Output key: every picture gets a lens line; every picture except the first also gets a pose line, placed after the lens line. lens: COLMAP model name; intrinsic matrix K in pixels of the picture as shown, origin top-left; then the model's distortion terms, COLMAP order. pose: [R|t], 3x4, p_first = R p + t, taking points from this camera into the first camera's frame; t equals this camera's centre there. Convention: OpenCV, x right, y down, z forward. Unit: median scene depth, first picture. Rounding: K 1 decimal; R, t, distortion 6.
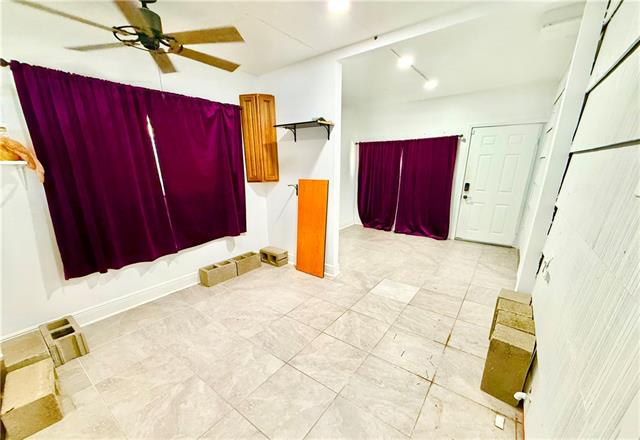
lens RADIAL K [[255.6, 0, 317.5], [0, 255.6, 239.0], [0, 0, 1]] dist [-0.002263, -0.000066]
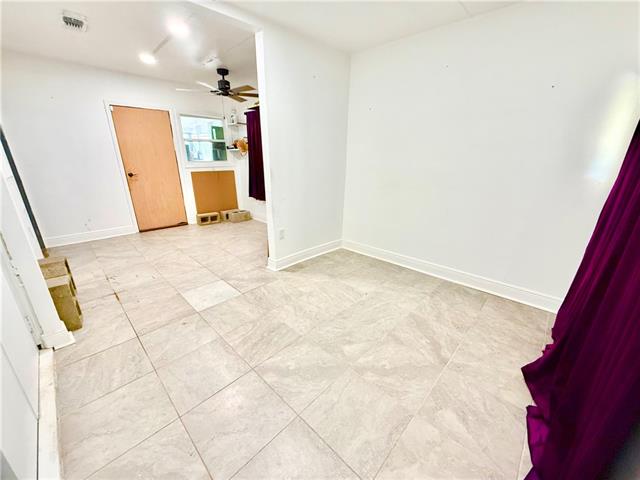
lens RADIAL K [[254.7, 0, 318.6], [0, 254.7, 242.1], [0, 0, 1]] dist [-0.004030, 0.000419]
pose [[-0.126447, 0.329906, -0.935507, 0.976269], [-0.285695, 0.891005, 0.352829, -0.355665], [0.949942, 0.311883, -0.018412, 1.265500]]
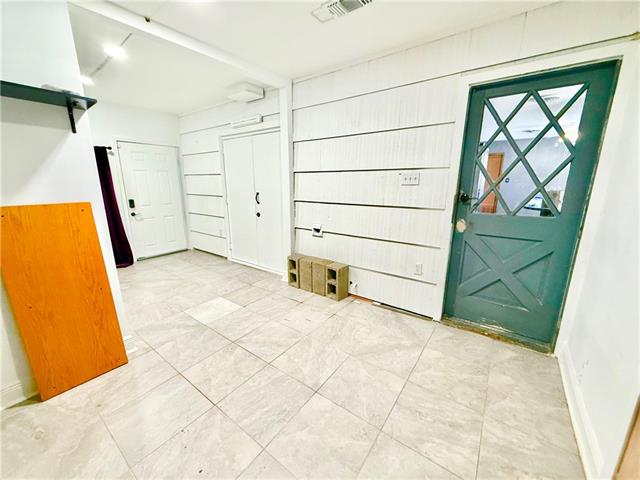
lens RADIAL K [[254.7, 0, 320.2], [0, 254.7, 239.3], [0, 0, 1]] dist [-0.004030, 0.000419]
pose [[-0.008724, -0.216605, 0.976220, -0.539196], [0.282996, 0.935811, 0.210168, -0.122388], [-0.959082, 0.278100, 0.053135, 0.485565]]
